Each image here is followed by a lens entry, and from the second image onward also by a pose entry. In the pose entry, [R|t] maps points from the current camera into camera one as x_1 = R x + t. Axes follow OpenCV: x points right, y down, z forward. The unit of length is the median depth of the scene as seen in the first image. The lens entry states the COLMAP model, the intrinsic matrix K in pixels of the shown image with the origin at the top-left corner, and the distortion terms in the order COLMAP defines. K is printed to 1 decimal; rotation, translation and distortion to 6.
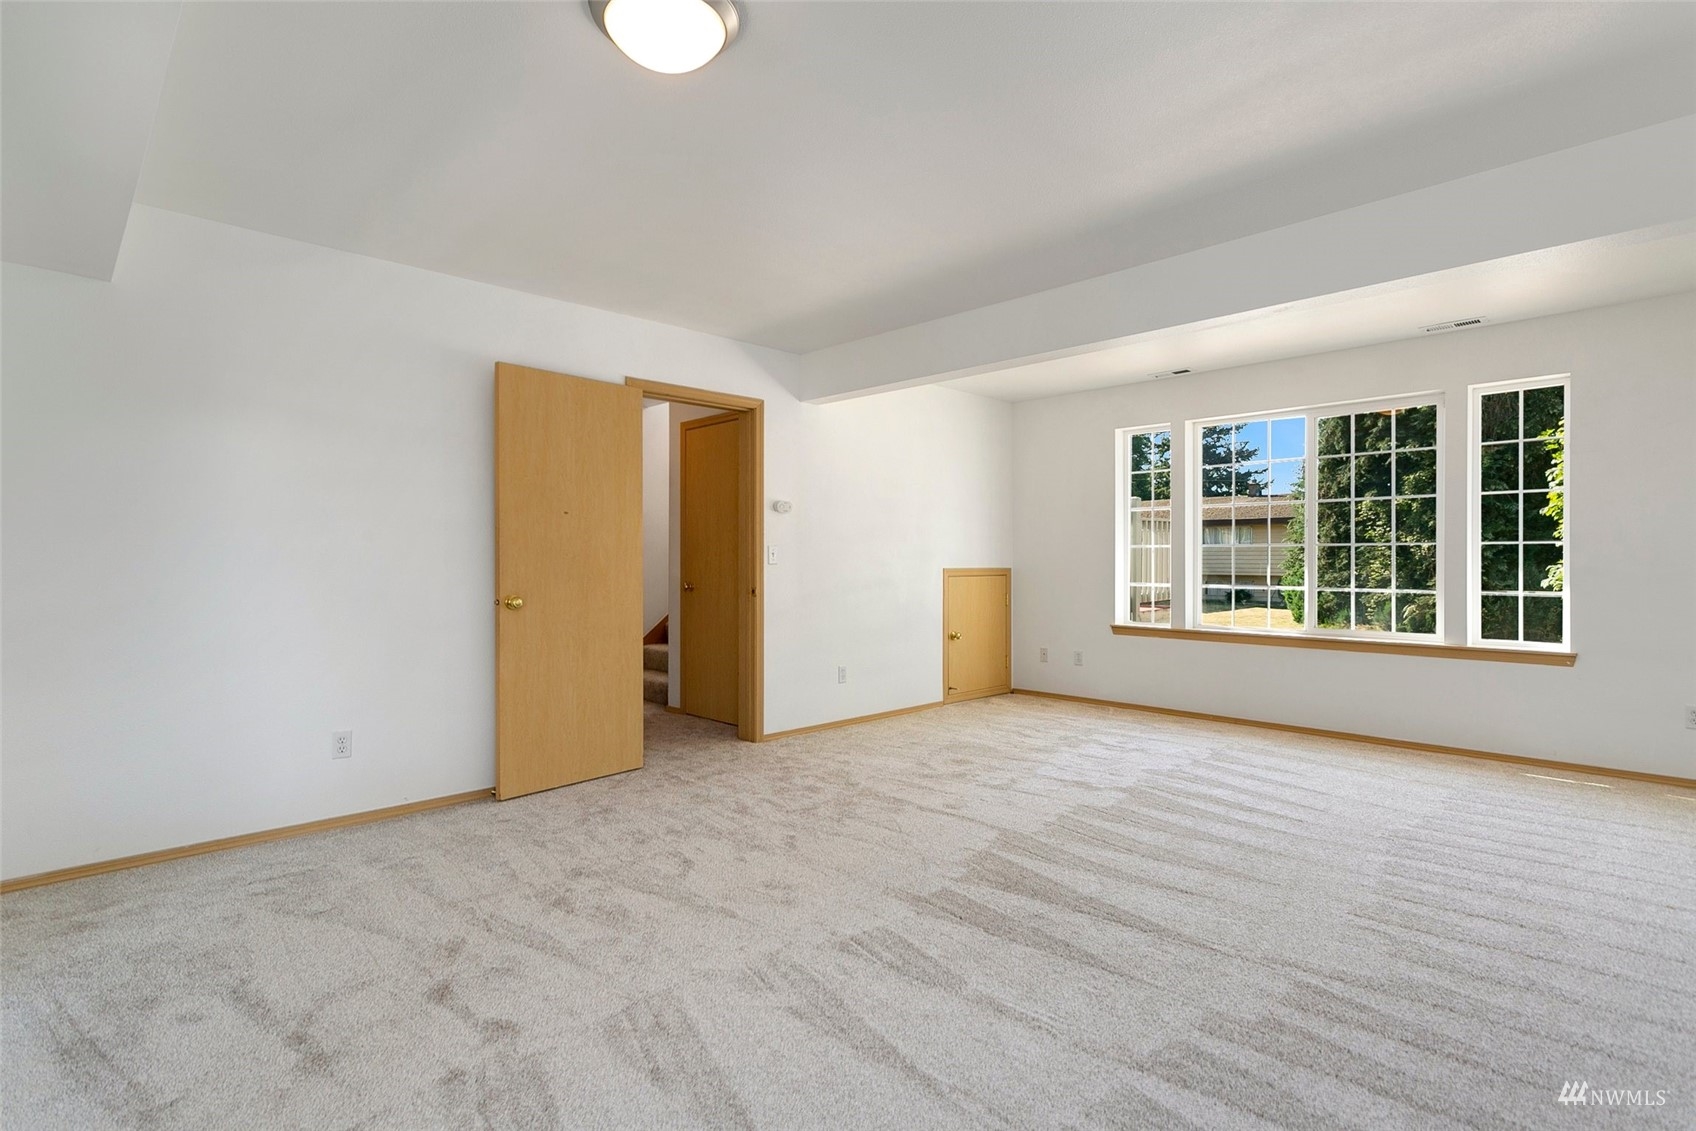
lens RADIAL K [[836.1, 0, 839.4], [0, 836.1, 569.8], [0, 0, 1]] dist [0.001850, 0.004398]
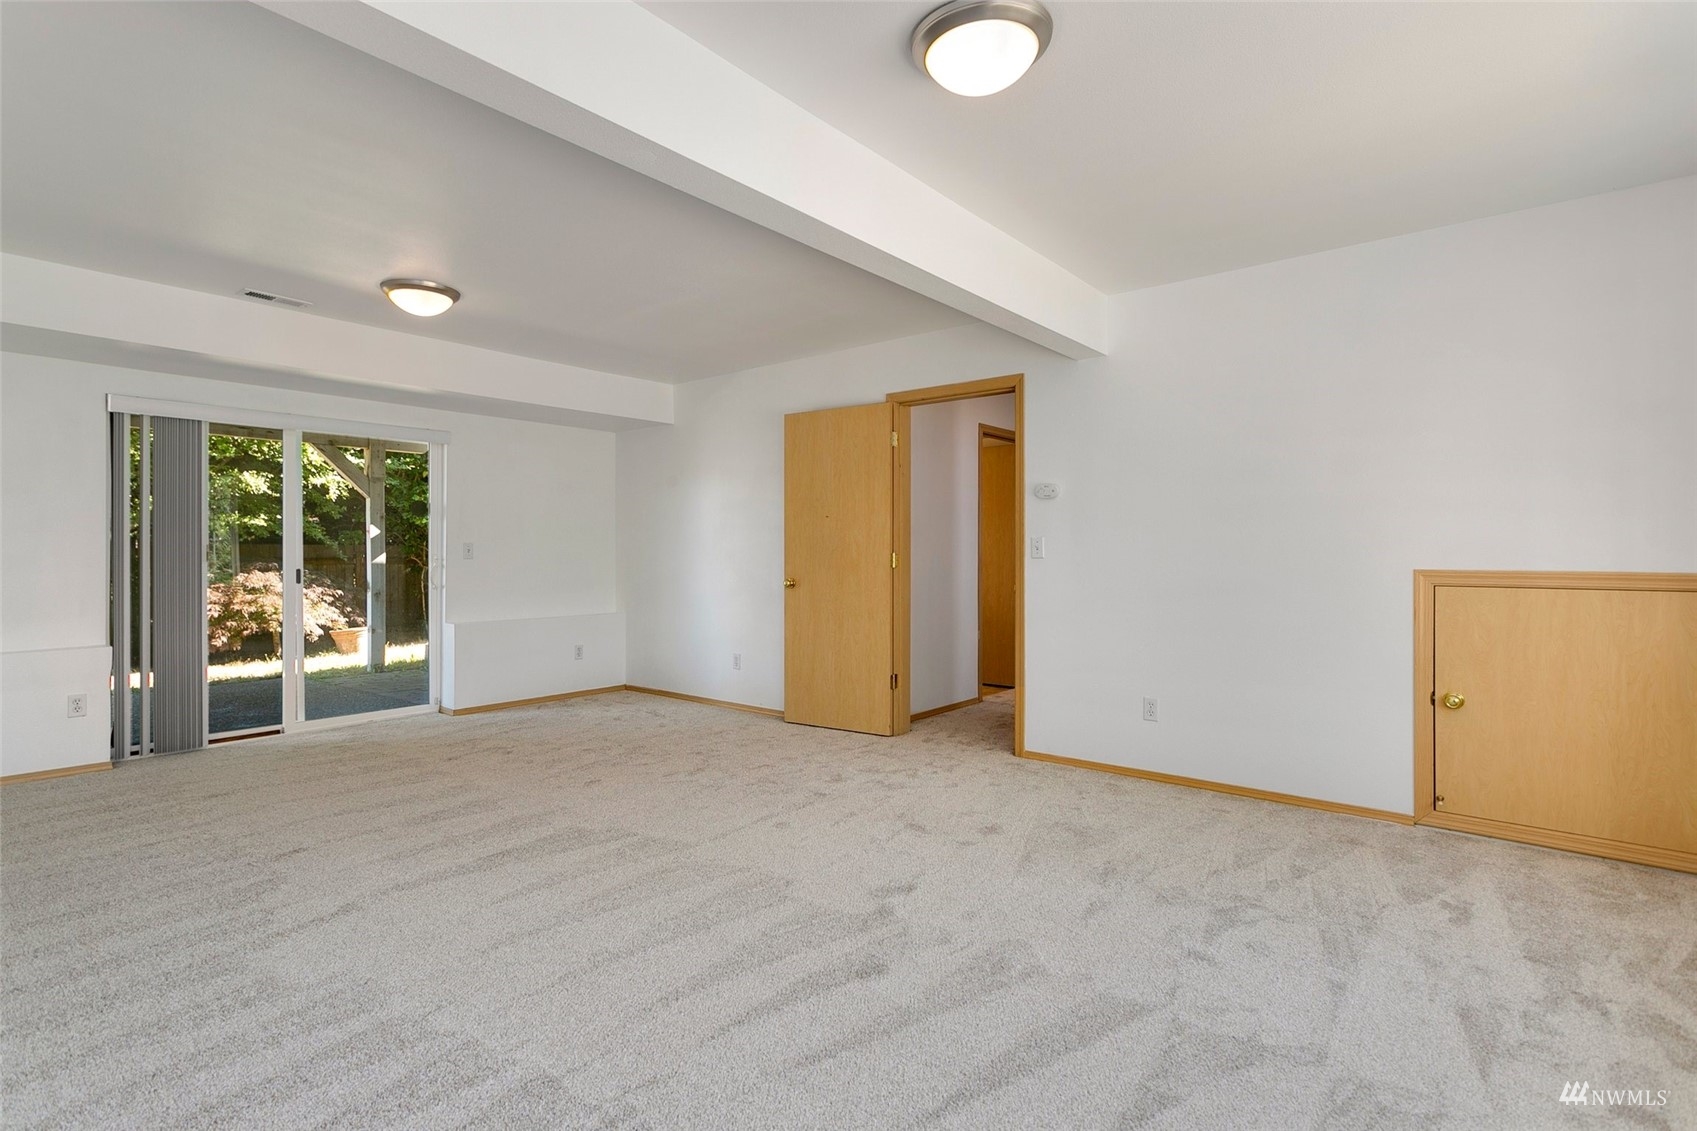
lens RADIAL K [[836.6, 0, 838.9], [0, 836.6, 559.2], [0, 0, 1]] dist [0.001850, 0.004398]
pose [[0.106132, 0.011666, -0.994284, 1.022965], [-0.010517, 0.999888, 0.010609, -0.017002], [0.994296, 0.009331, 0.106243, 0.940376]]
